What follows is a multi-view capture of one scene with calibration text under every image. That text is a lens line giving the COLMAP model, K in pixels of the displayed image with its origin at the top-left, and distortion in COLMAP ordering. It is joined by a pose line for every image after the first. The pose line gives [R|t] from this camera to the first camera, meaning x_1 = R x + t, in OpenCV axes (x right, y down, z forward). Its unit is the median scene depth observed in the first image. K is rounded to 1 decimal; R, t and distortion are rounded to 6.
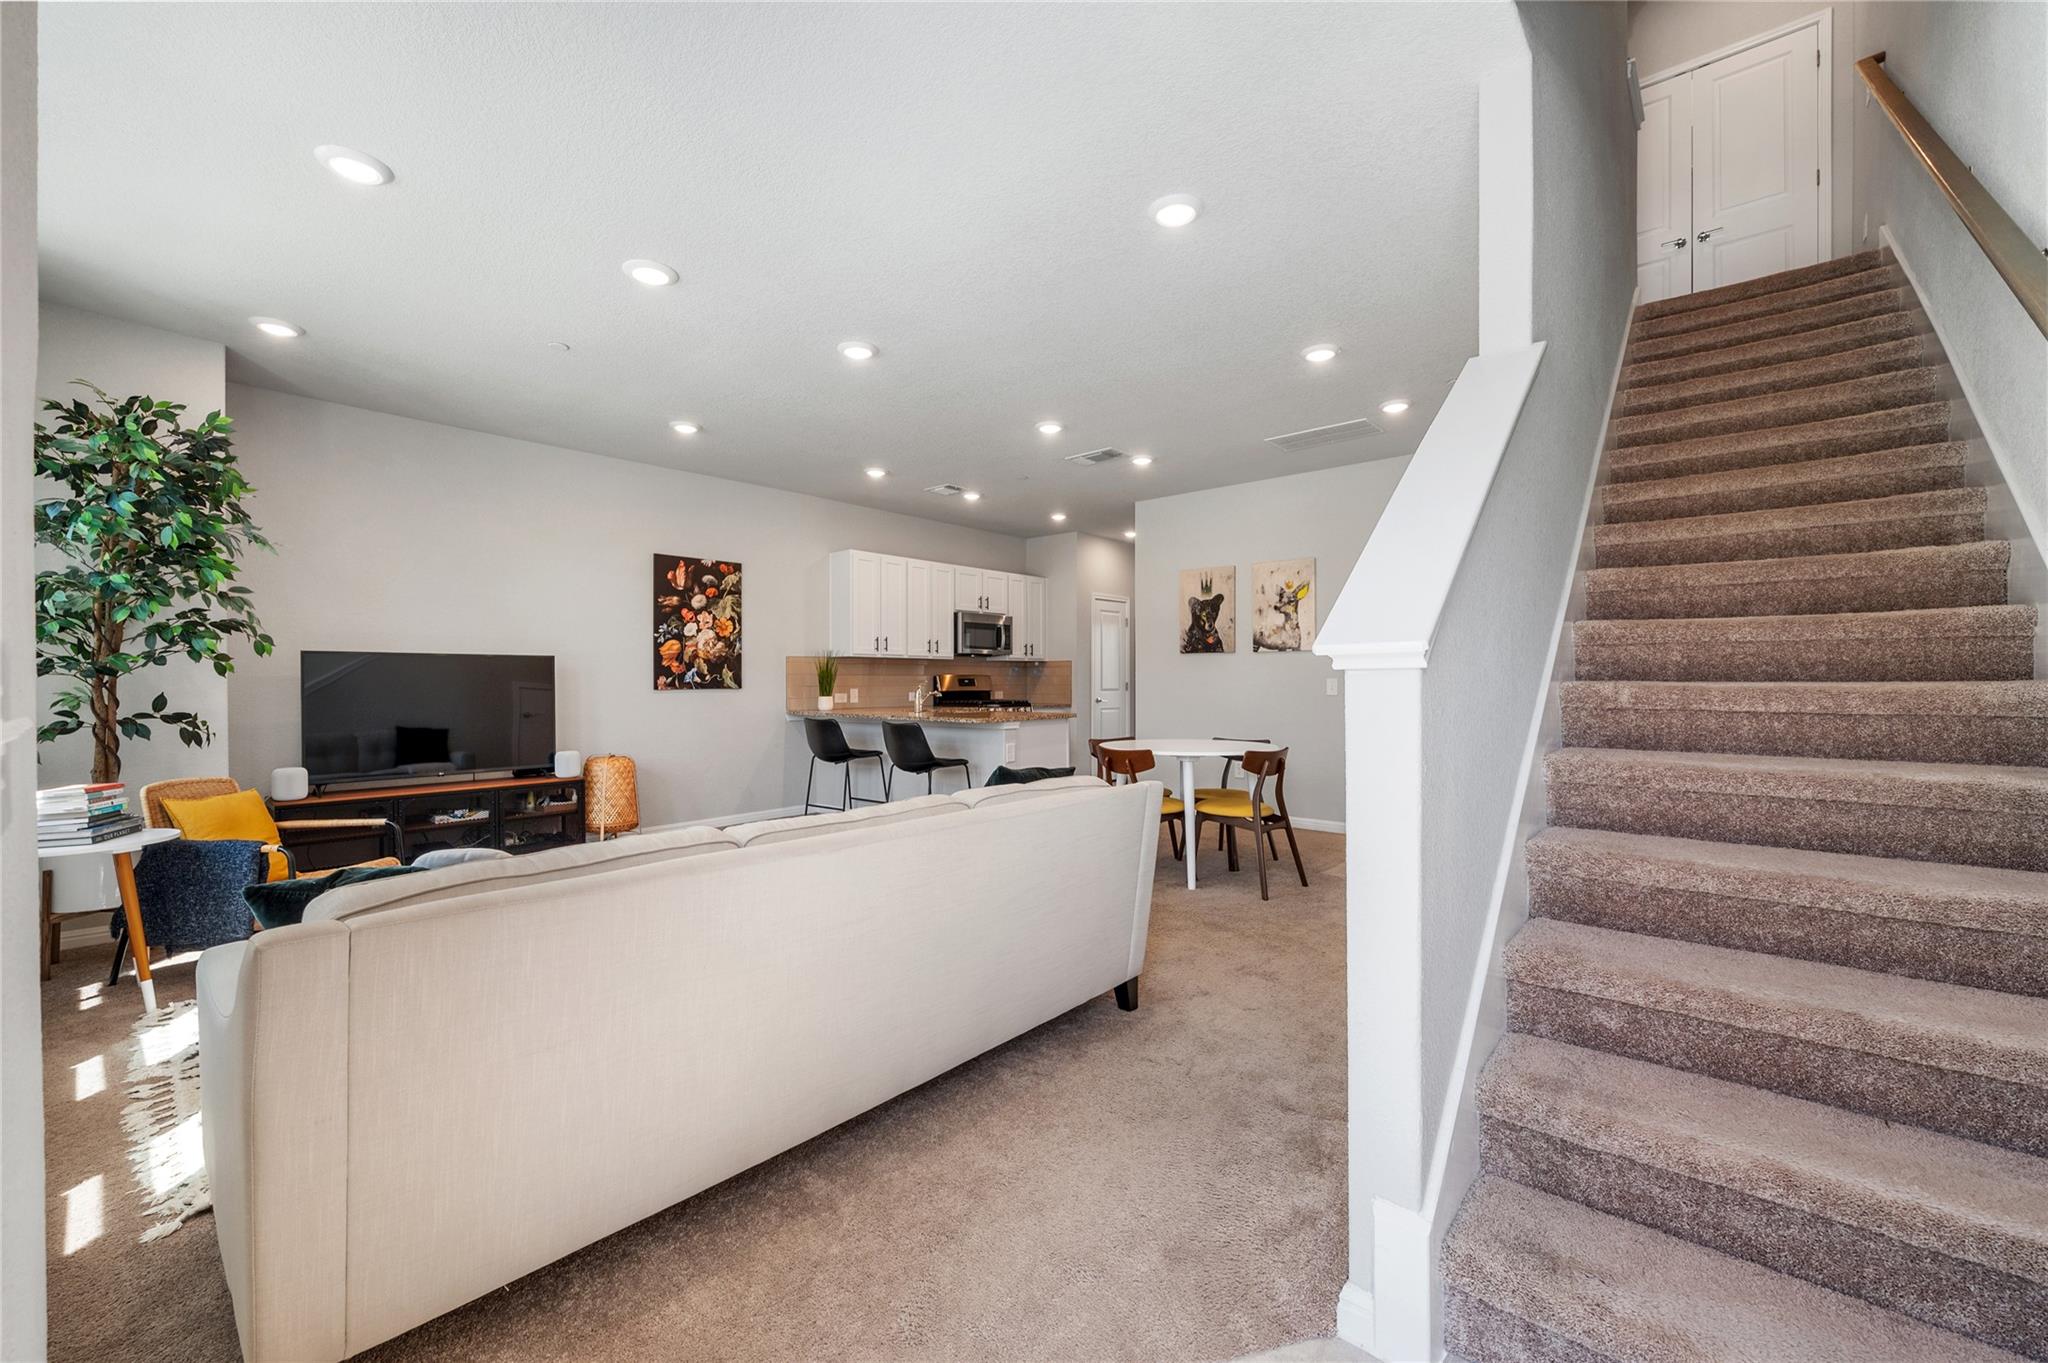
lens RADIAL K [[811.4, 0, 1022.2], [0, 811.4, 686.1], [0, 0, 1]] dist [-0.006315, 0.000387]
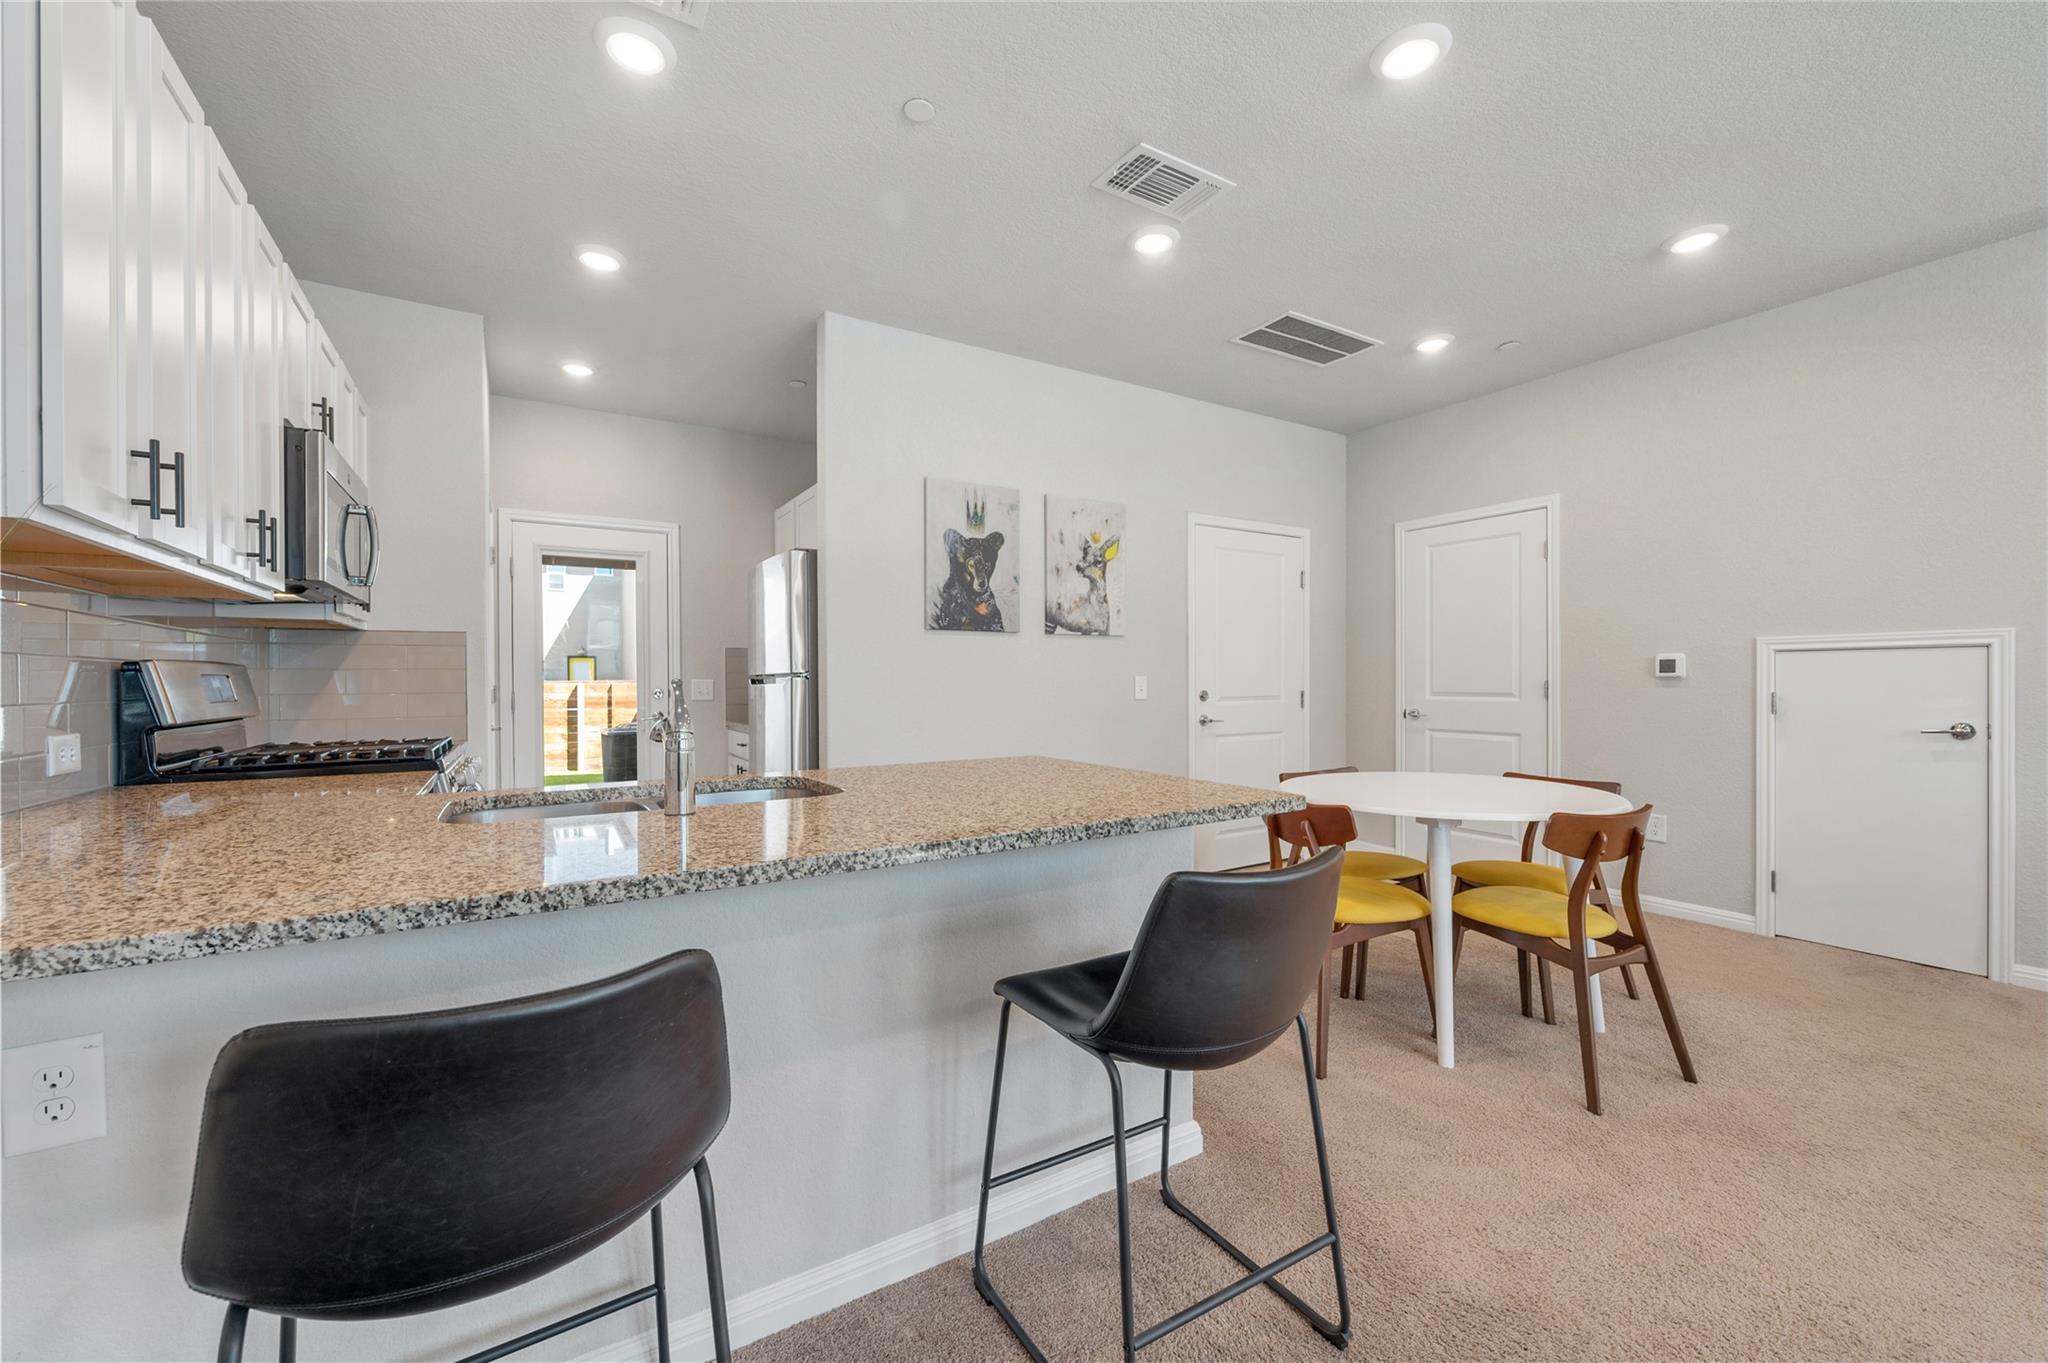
lens RADIAL K [[811.4, 0, 1022.2], [0, 811.4, 686.1], [0, 0, 1]] dist [-0.006315, 0.000387]
pose [[0.292324, -0.006656, 0.956296, -0.325350], [0.011407, 0.999929, 0.003473, -0.003897], [-0.956251, 0.009893, 0.292379, 0.839928]]
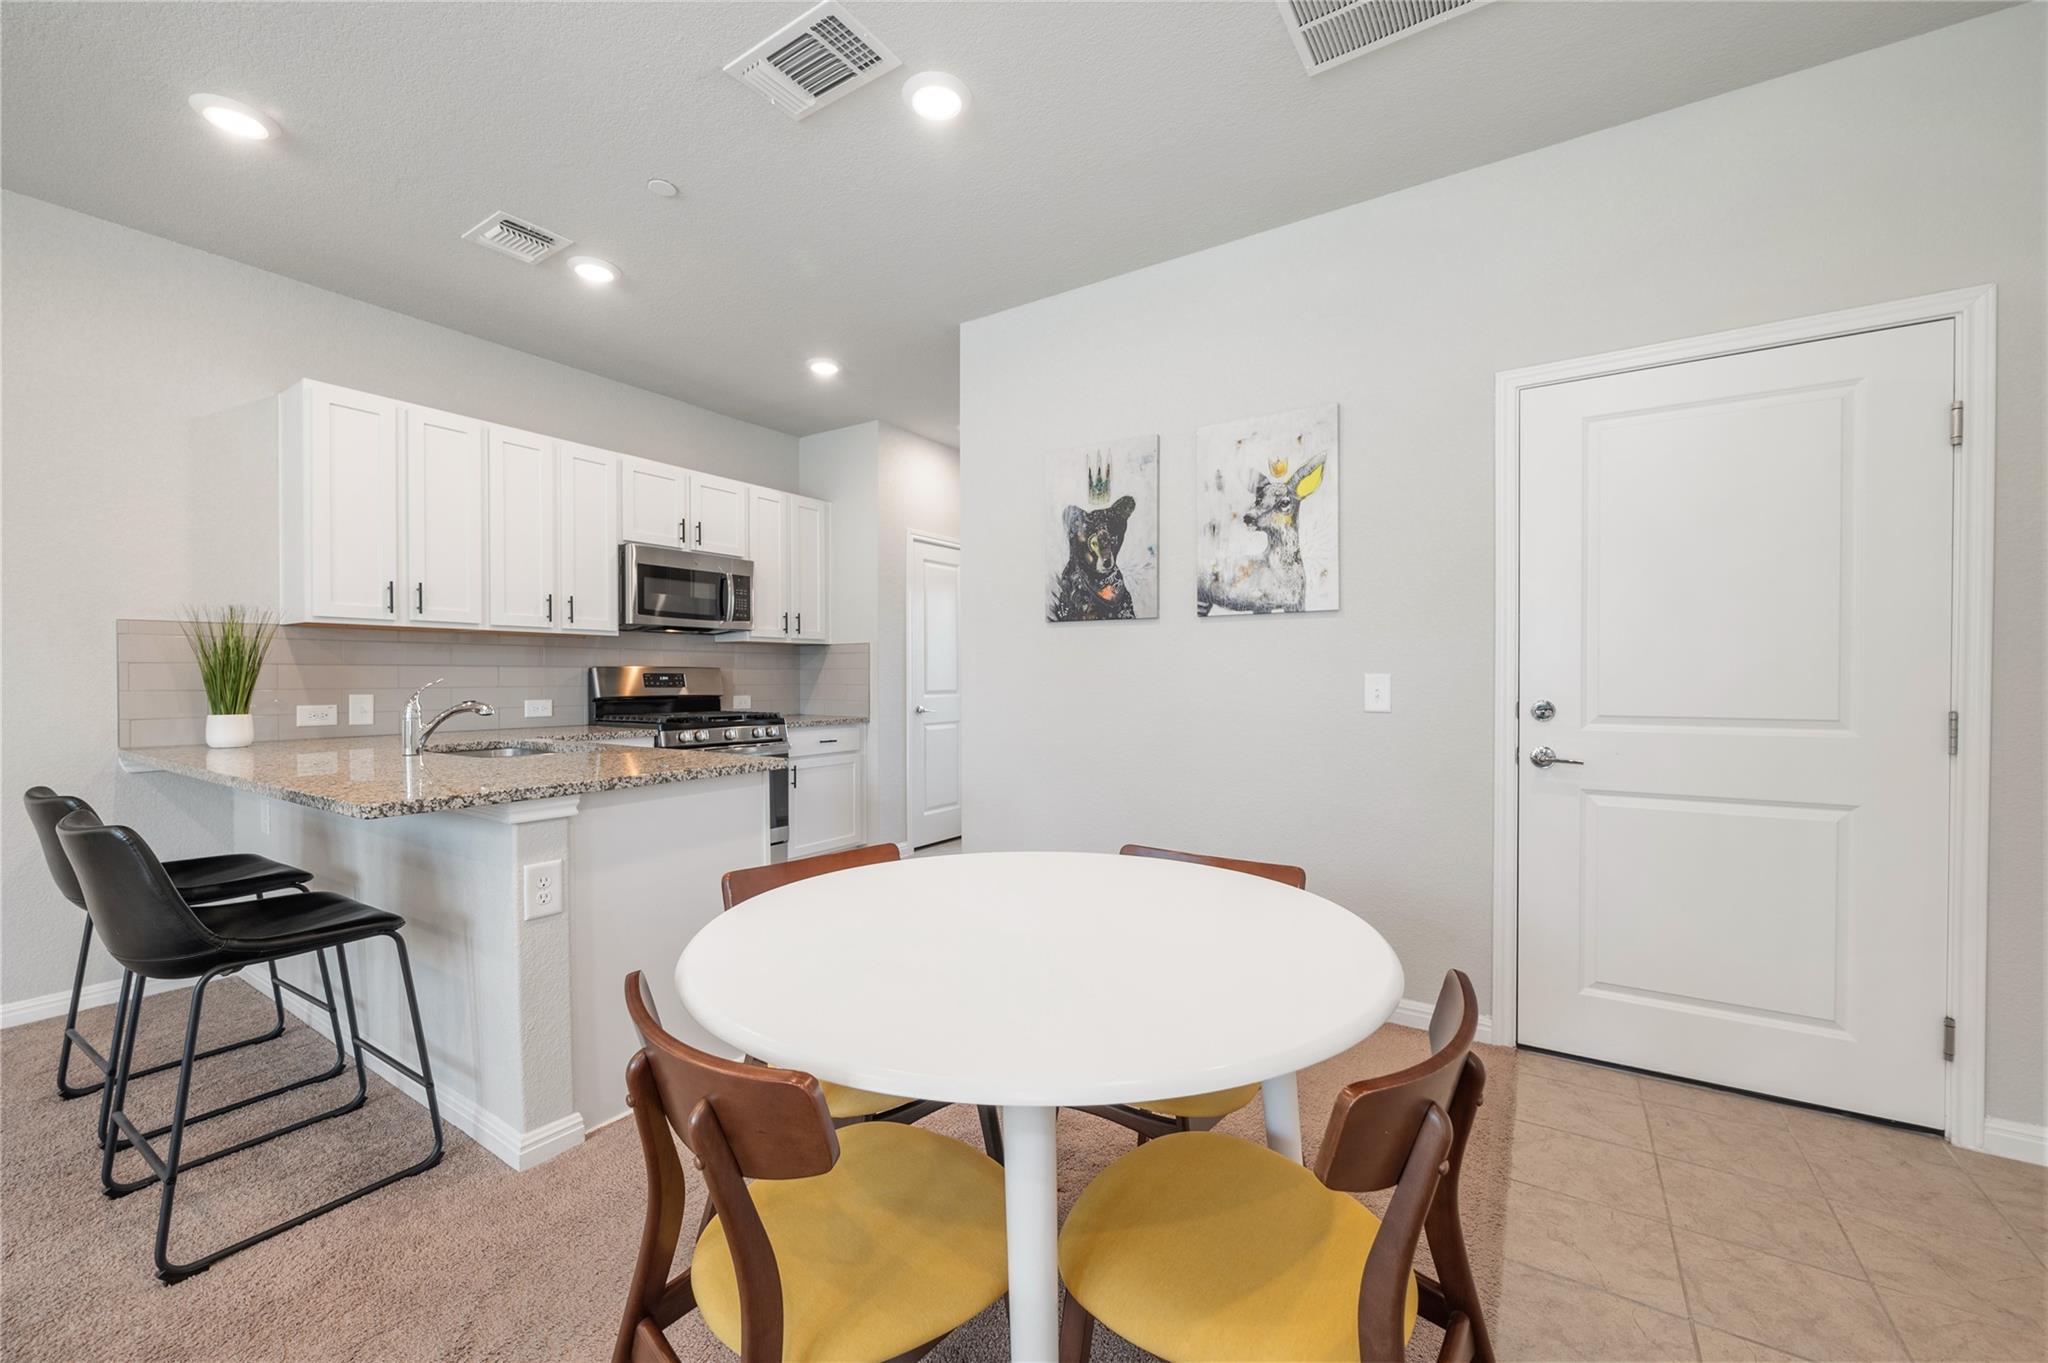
lens RADIAL K [[811.4, 0, 1022.2], [0, 811.4, 686.1], [0, 0, 1]] dist [-0.006315, 0.000387]
pose [[0.990784, -0.000379, 0.135451, 0.122209], [-0.000271, 0.999989, 0.004783, -0.004369], [-0.135451, -0.004775, 0.990773, 0.554256]]
